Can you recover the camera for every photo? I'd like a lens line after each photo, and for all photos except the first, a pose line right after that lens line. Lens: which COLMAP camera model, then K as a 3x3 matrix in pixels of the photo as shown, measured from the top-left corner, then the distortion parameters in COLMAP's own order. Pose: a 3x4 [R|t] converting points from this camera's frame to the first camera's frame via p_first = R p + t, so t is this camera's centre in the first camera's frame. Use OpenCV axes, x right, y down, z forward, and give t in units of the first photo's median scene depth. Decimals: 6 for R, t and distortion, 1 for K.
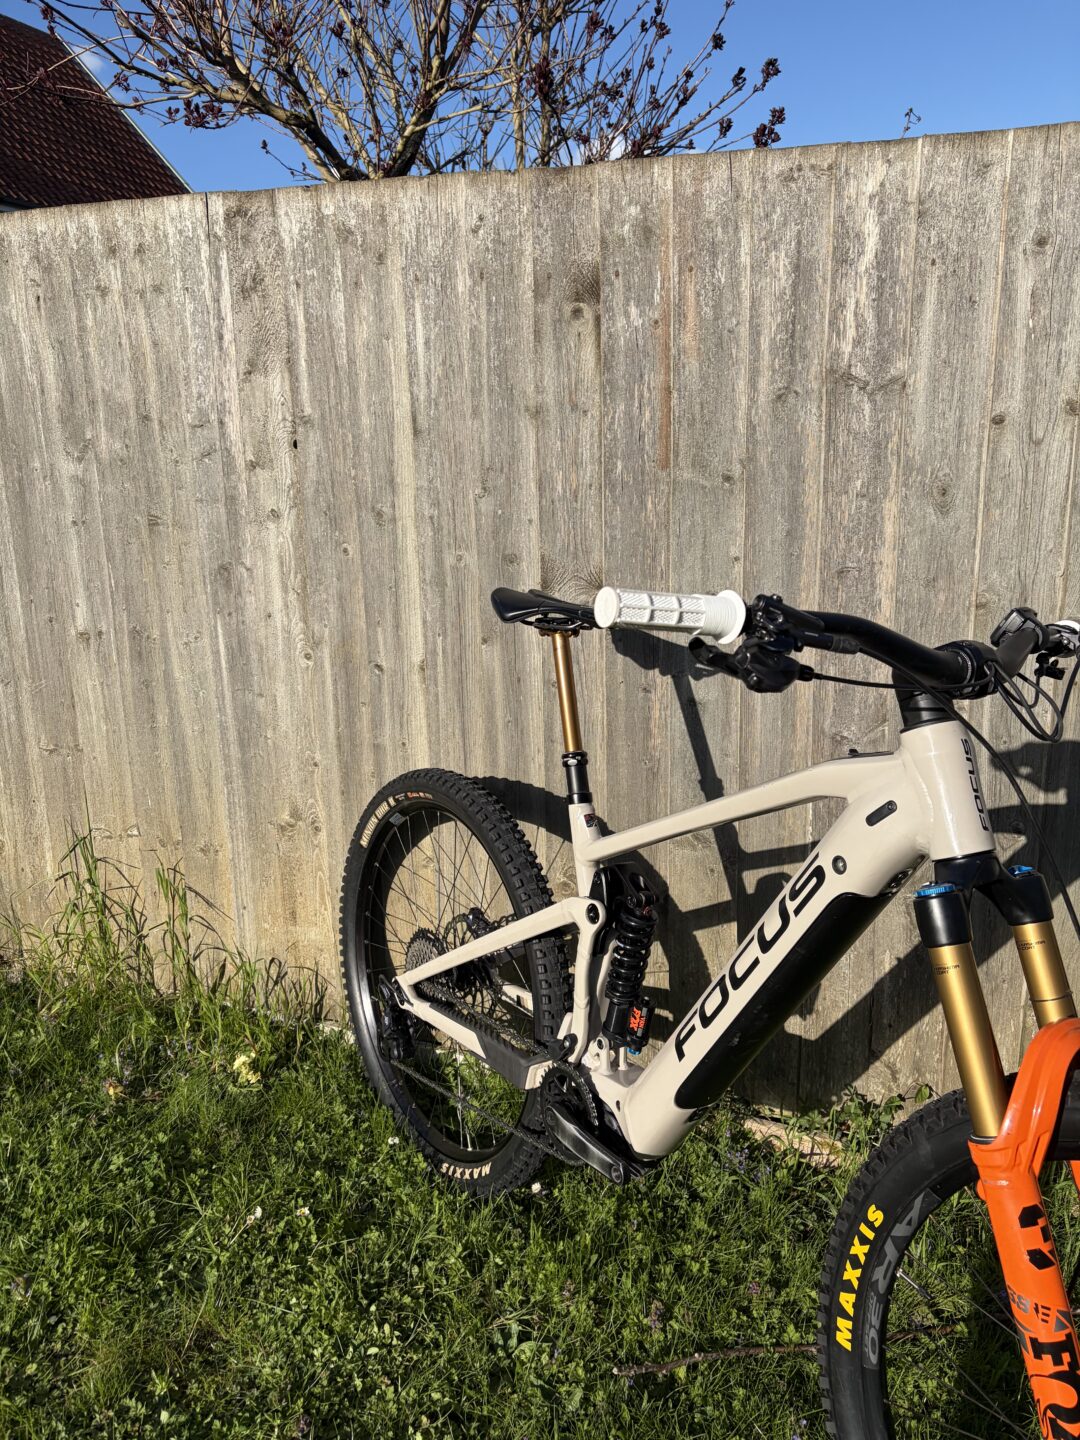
lens RADIAL K [[1066.7, 0, 564.0], [0, 1066.7, 719.4], [0, 0, 1]] dist [0.034279, -0.050849]
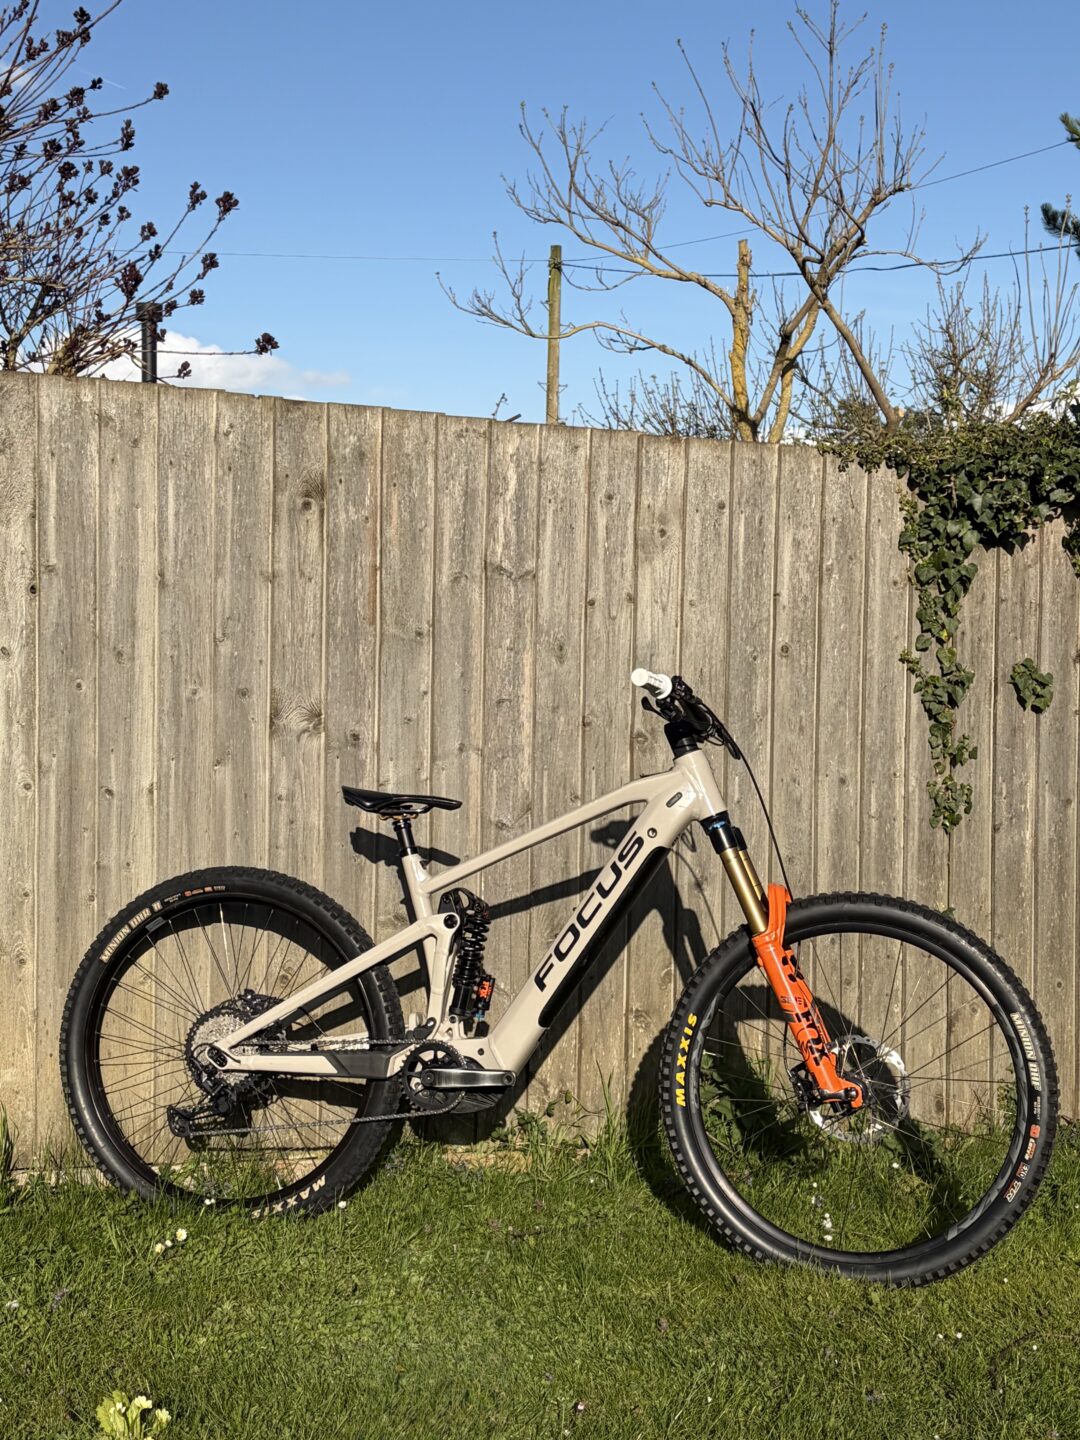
lens RADIAL K [[2036.0, 0, 577.1], [0, 2036.0, 723.5], [0, 0, 1]] dist [0.068809, 0.000000]
pose [[0.747153, 0.012464, 0.664535, -1.297290], [0.124901, 0.979379, -0.158799, 0.293963], [-0.652811, 0.201648, 0.730189, -0.906652]]
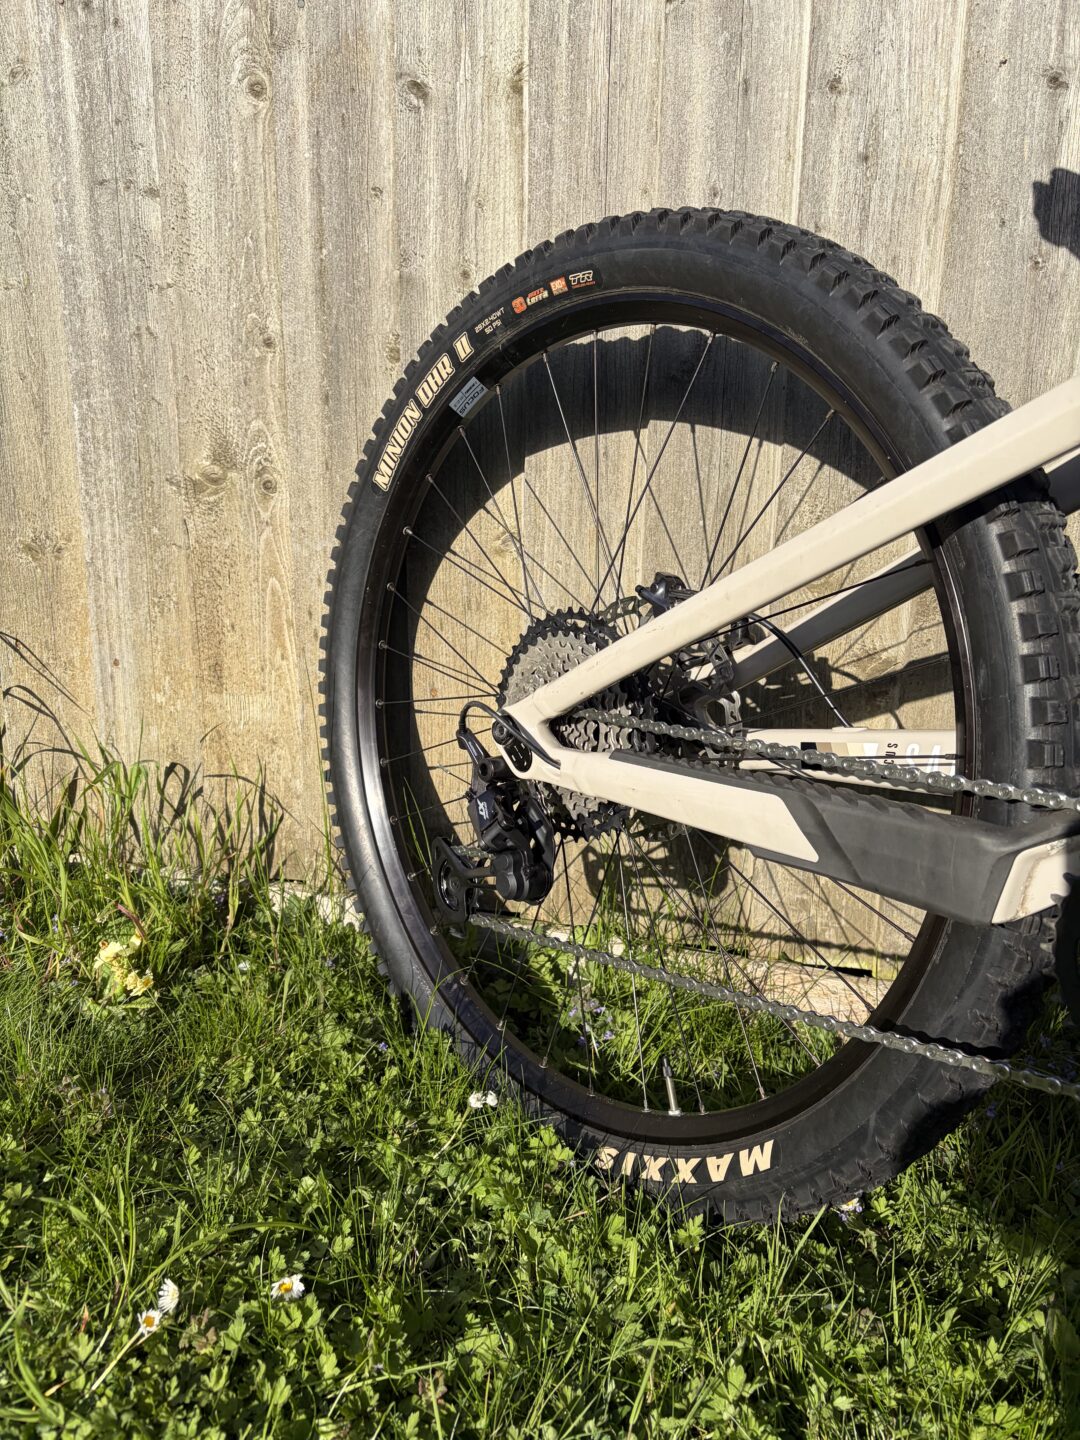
lens RADIAL K [[1066.7, 0, 547.6], [0, 1066.7, 719.0], [0, 0, 1]] dist [0.034279, -0.050849]
pose [[0.994101, 0.005629, 0.108312, -0.181052], [-0.007448, 0.999838, 0.016397, 0.232989], [-0.108202, -0.017107, 0.993982, 0.572562]]
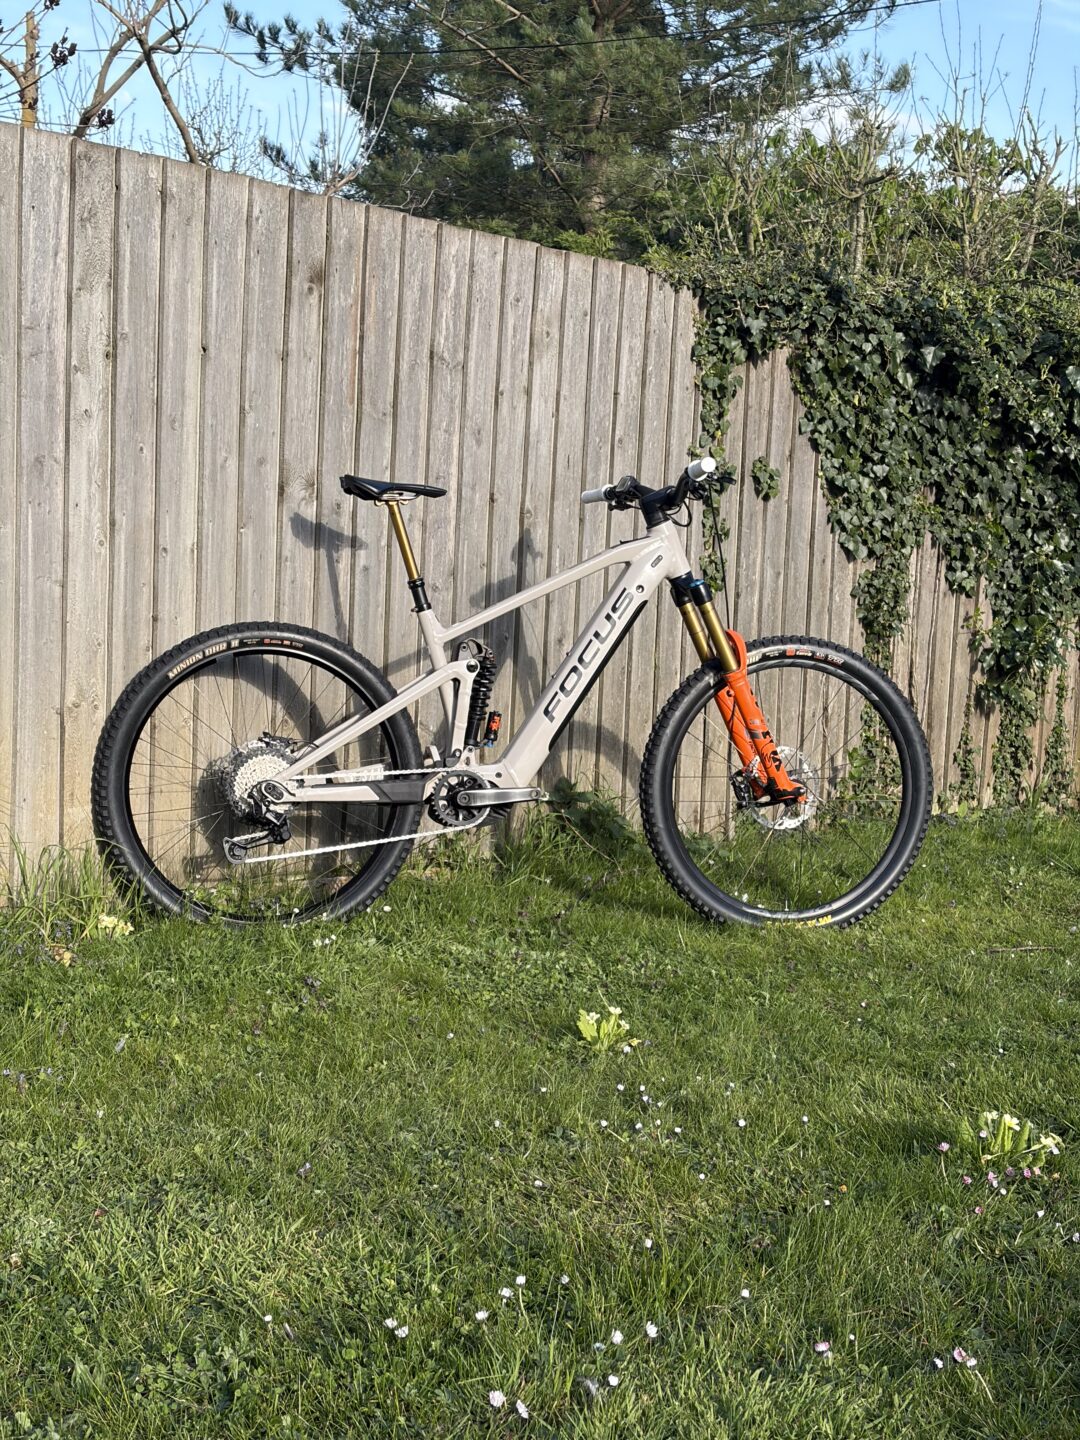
lens RADIAL K [[2130.2, 0, 542.7], [0, 2130.2, 727.8], [0, 0, 1]] dist [0.021131, 0.000000]
pose [[0.348604, -0.062163, 0.935207, -2.387178], [0.165127, 0.986264, 0.004005, 0.218969], [-0.922610, 0.153032, 0.354080, -0.194803]]
